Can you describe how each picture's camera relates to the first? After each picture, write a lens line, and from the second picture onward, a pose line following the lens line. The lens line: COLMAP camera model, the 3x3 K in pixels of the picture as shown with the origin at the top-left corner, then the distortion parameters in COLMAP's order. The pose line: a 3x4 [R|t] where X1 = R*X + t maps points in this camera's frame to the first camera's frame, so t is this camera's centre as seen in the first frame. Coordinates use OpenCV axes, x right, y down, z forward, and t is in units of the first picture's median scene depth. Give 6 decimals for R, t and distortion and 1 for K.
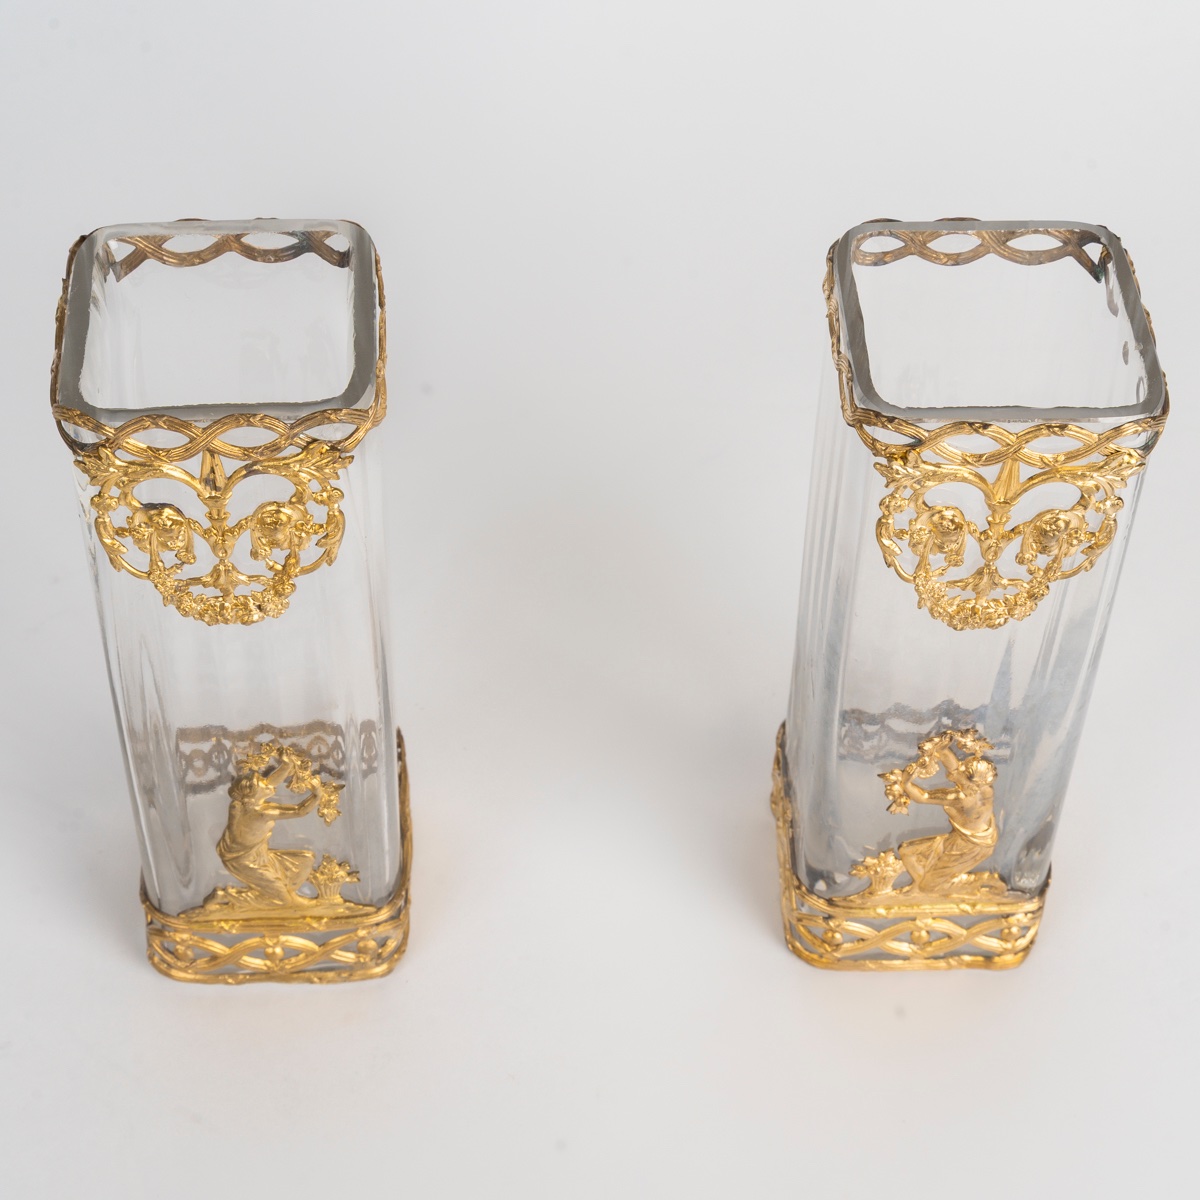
lens RADIAL K [[2439.7, 0, 646.6], [0, 2439.7, 590.9], [0, 0, 1]] dist [-0.238808, 0.000000]
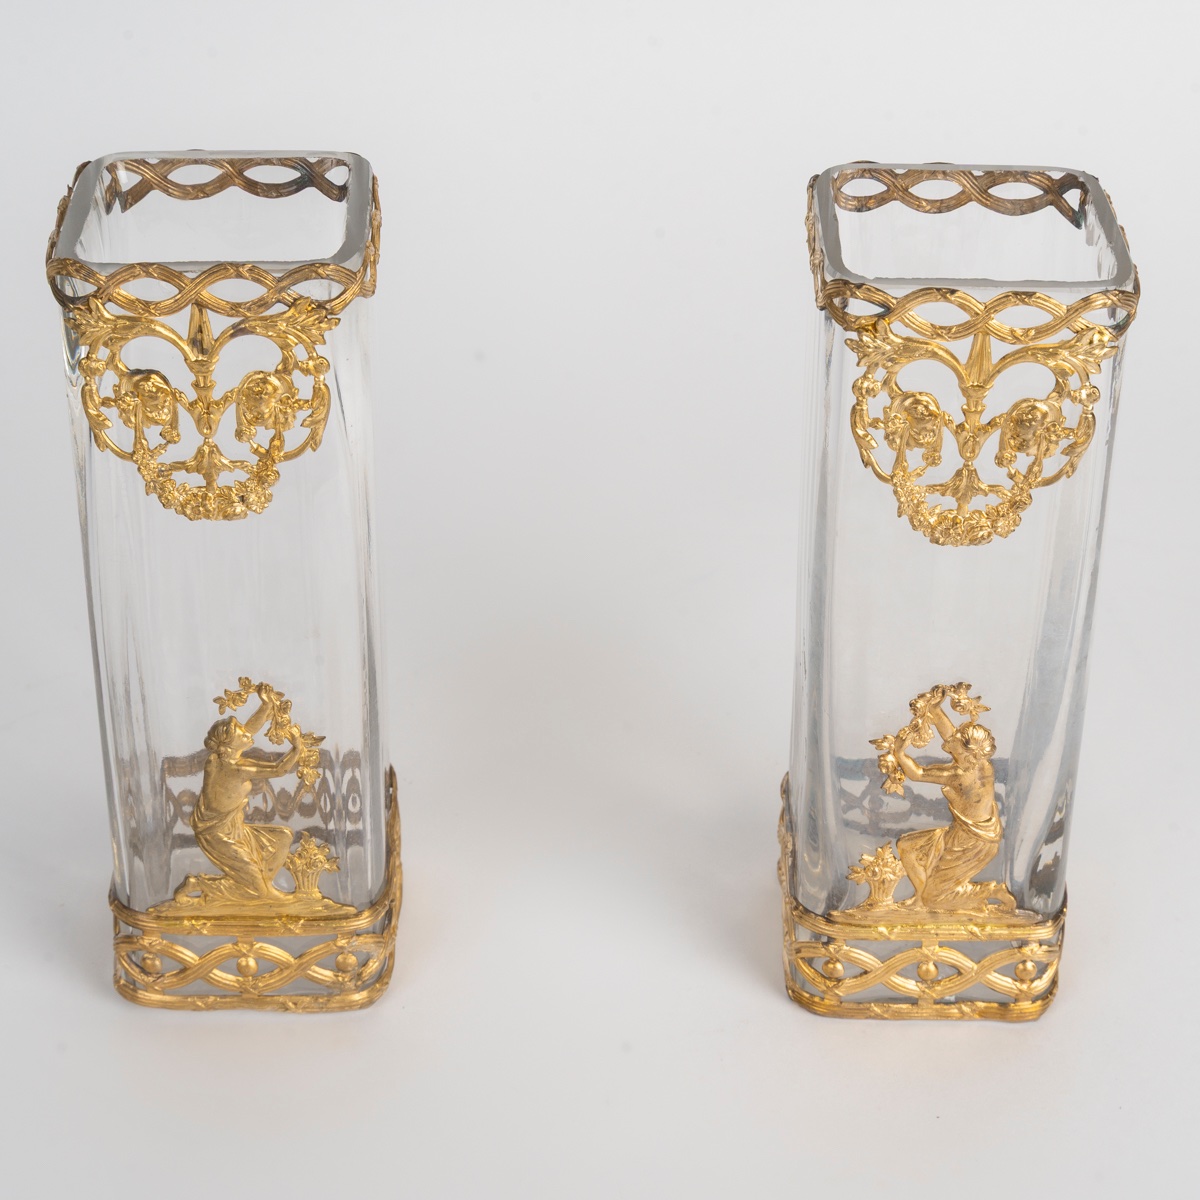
lens RADIAL K [[2633.9, 0, 652.6], [0, 2633.9, 635.6], [0, 0, 1]] dist [-0.041153, 0.000000]
pose [[0.998974, 0.008759, -0.044429, 0.059692], [-0.019759, 0.967107, -0.253600, 0.332865], [0.040747, 0.254218, 0.966288, -0.037027]]
